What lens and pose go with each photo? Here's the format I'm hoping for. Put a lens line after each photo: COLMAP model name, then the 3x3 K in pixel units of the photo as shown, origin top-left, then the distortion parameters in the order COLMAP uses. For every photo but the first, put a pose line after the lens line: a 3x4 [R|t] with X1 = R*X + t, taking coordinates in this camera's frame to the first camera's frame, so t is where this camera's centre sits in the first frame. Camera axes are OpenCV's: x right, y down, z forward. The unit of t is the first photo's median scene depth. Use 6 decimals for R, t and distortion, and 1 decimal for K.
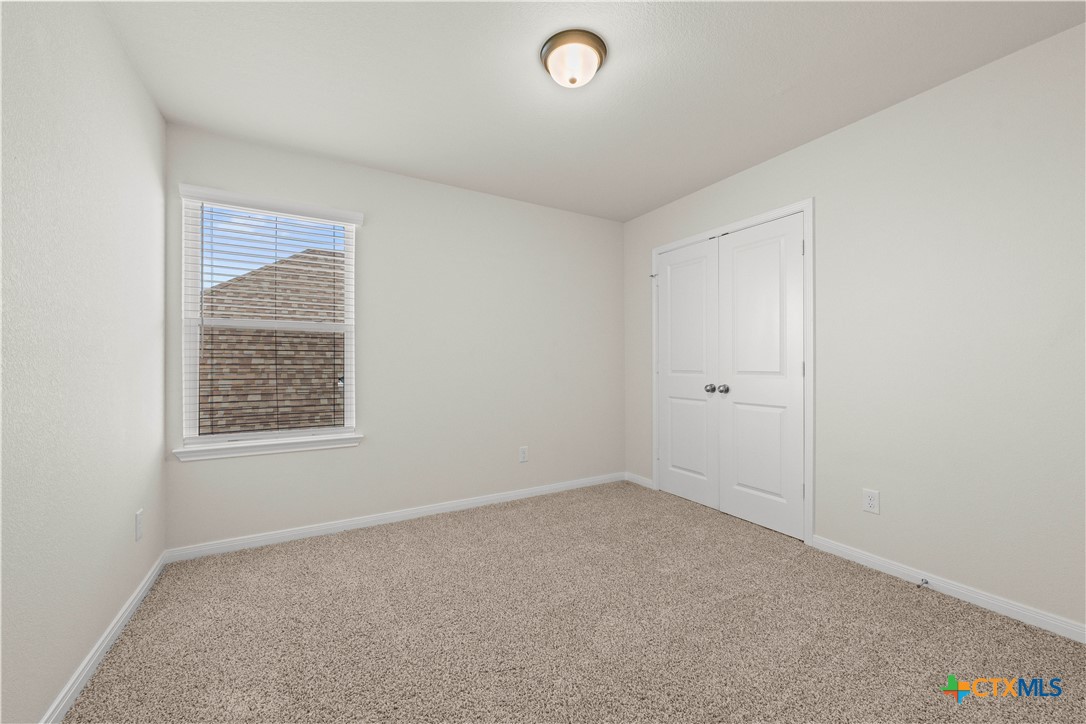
lens RADIAL K [[435.1, 0, 548.5], [0, 435.1, 365.3], [0, 0, 1]] dist [0.003153, -0.001366]
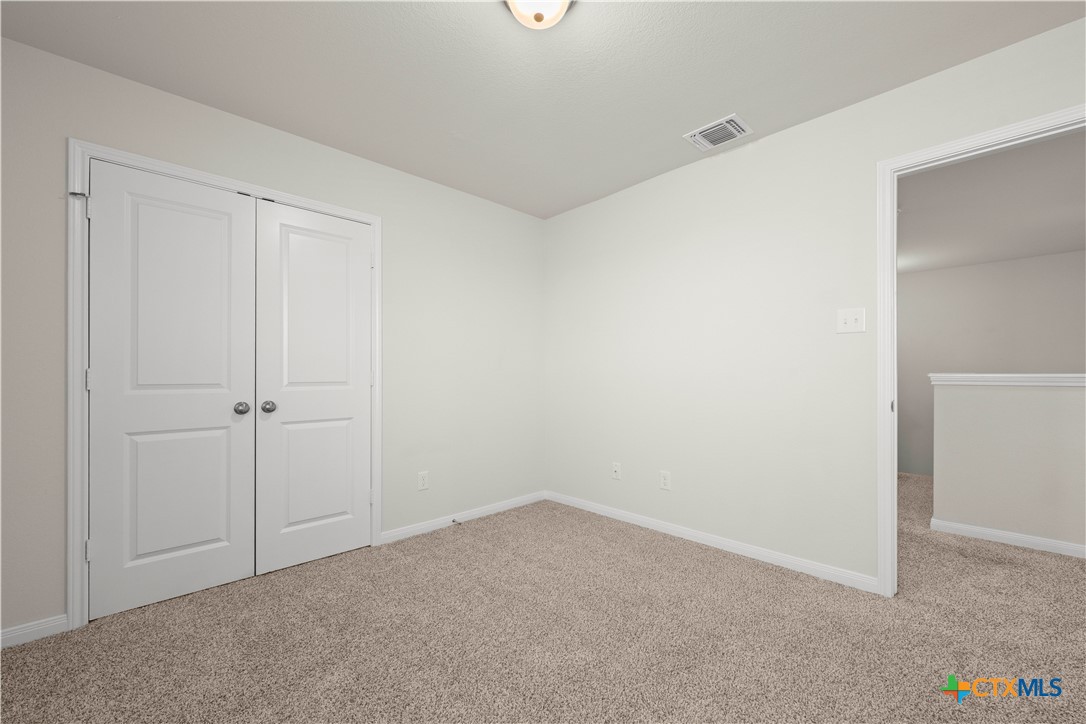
lens RADIAL K [[435.1, 0, 558.4], [0, 435.1, 372.2], [0, 0, 1]] dist [0.003153, -0.001366]
pose [[-0.253327, -0.001400, 0.967380, -0.437779], [0.001464, 0.999997, 0.001831, -0.005537], [-0.967380, 0.001880, -0.253324, 0.696565]]
